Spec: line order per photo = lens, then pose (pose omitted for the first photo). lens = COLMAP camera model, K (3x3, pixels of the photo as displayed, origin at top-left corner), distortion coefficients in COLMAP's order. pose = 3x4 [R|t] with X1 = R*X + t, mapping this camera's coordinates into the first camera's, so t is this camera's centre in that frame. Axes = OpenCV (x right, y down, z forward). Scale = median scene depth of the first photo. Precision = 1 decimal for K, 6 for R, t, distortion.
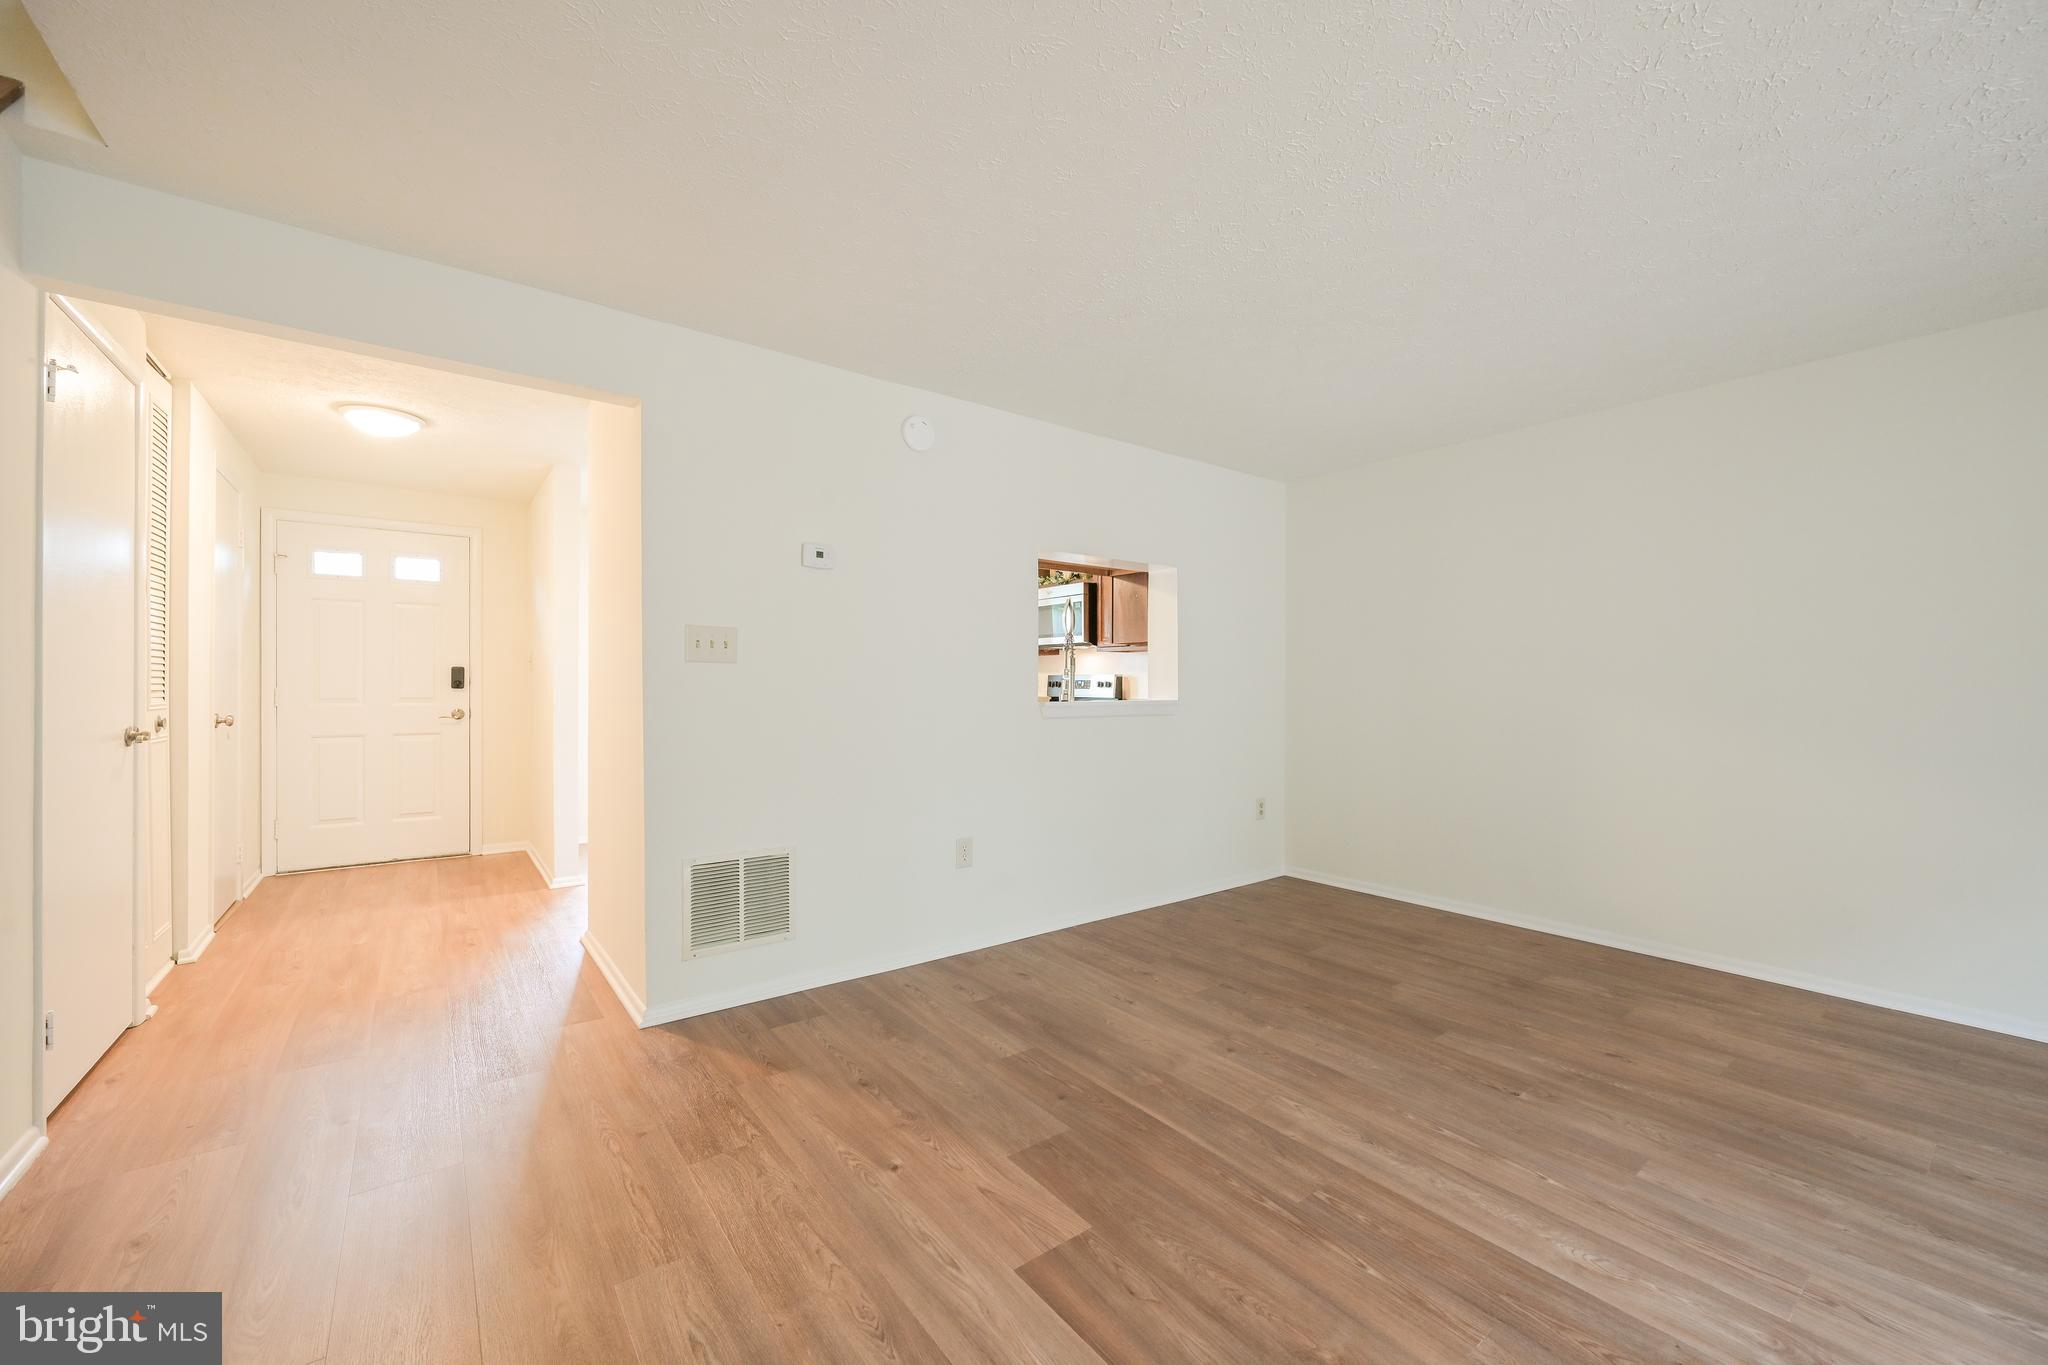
lens RADIAL K [[805.5, 0, 1029.1], [0, 805.5, 685.1], [0, 0, 1]] dist [-0.000865, -0.000686]
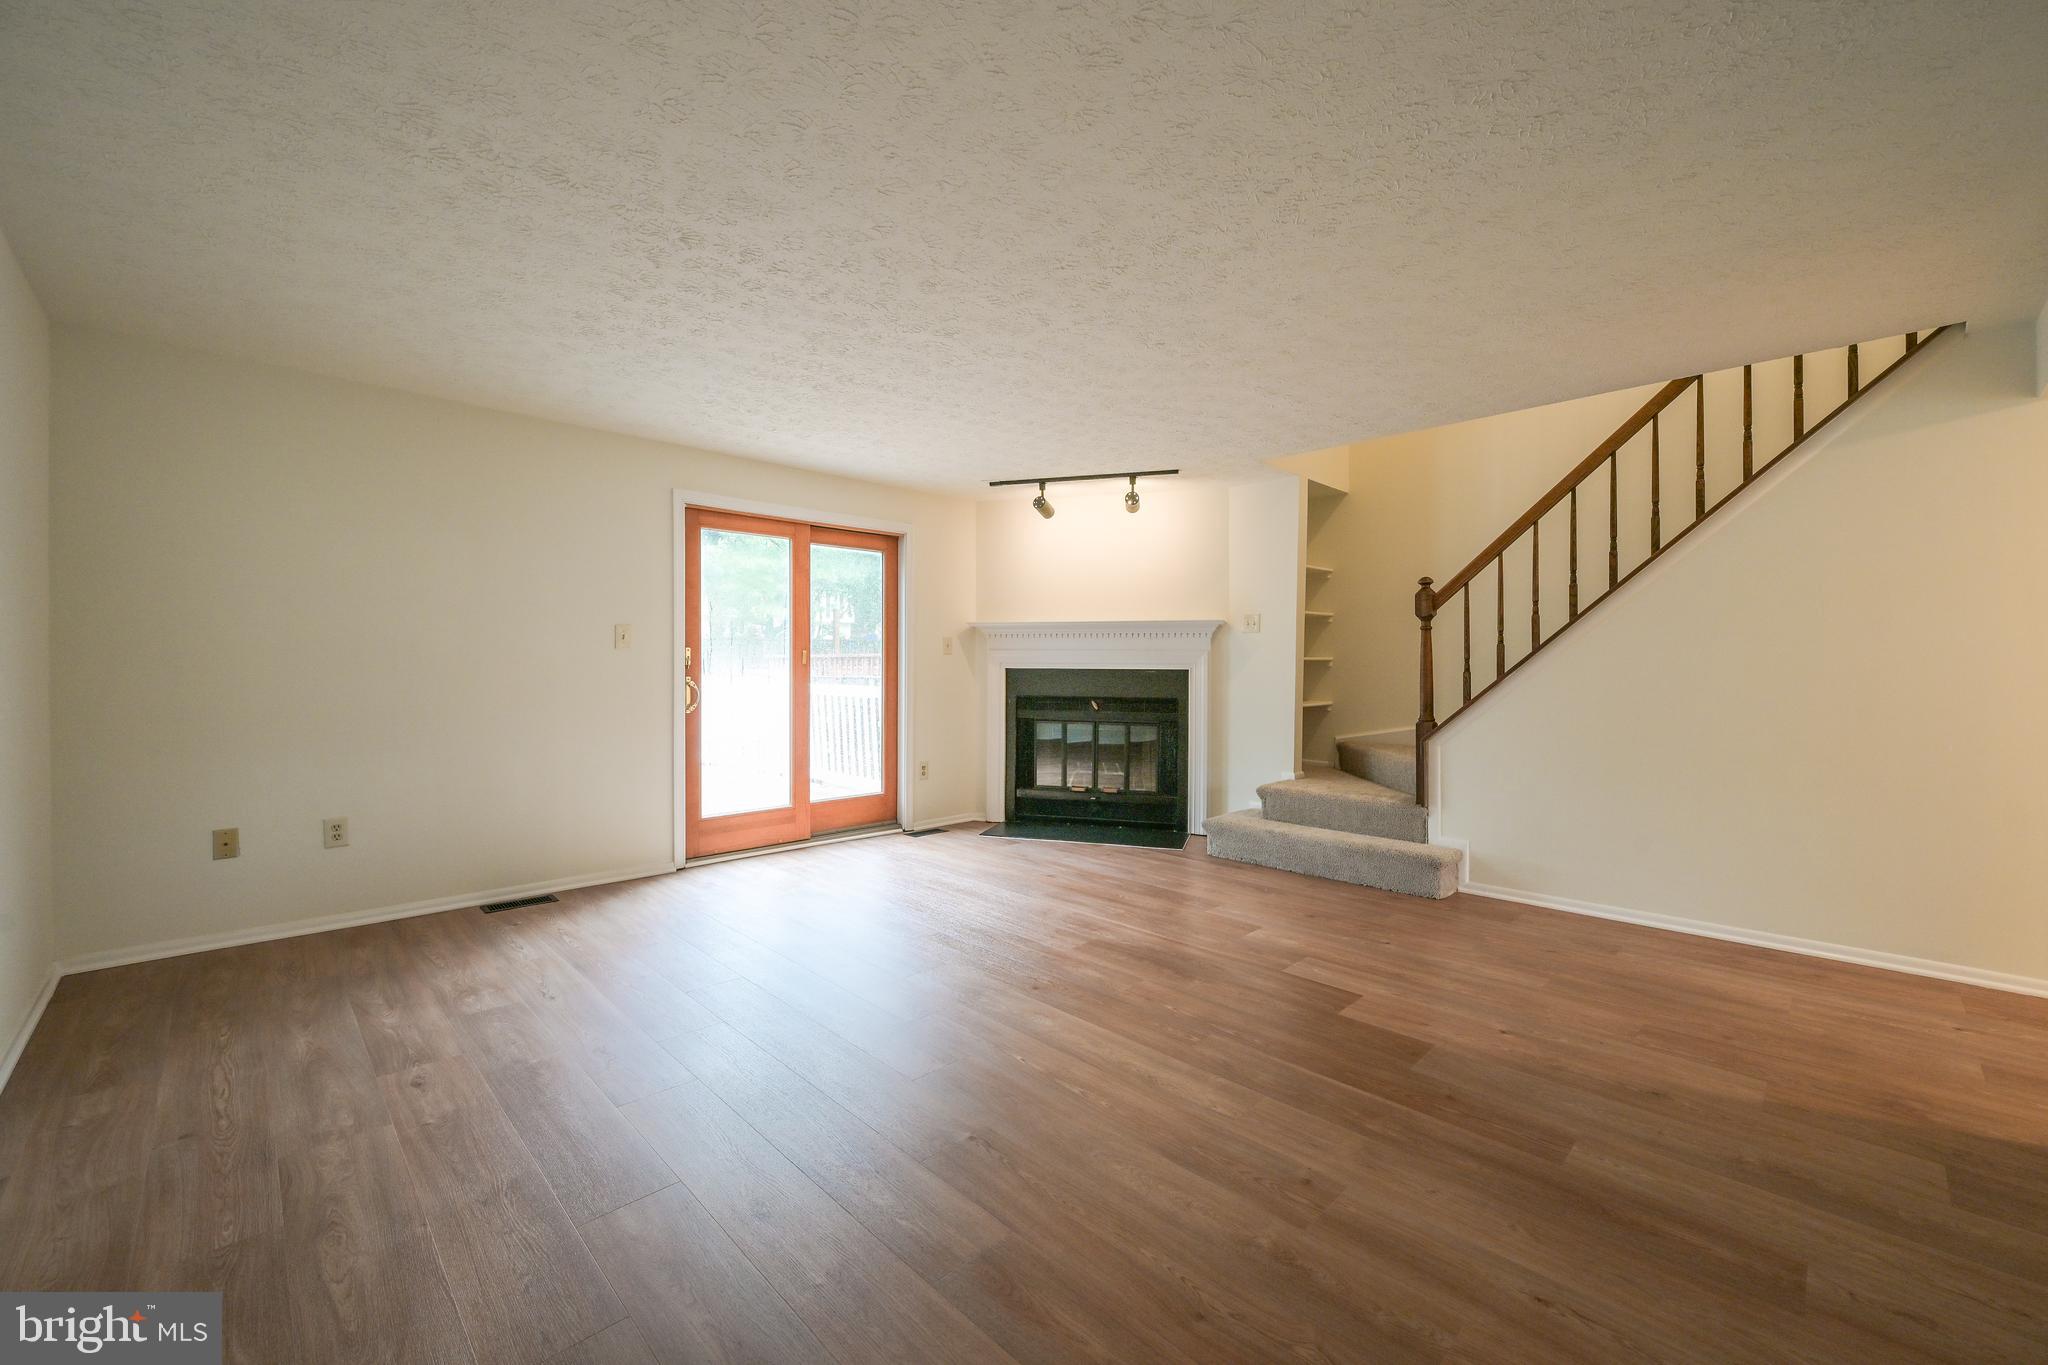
lens RADIAL K [[805.5, 0, 1046.5], [0, 805.5, 672.8], [0, 0, 1]] dist [-0.000865, -0.000686]
pose [[-0.991561, -0.005804, -0.129512, 0.548169], [-0.006691, 0.999957, 0.006420, 0.000814], [0.129470, 0.007233, -0.991557, 1.599710]]
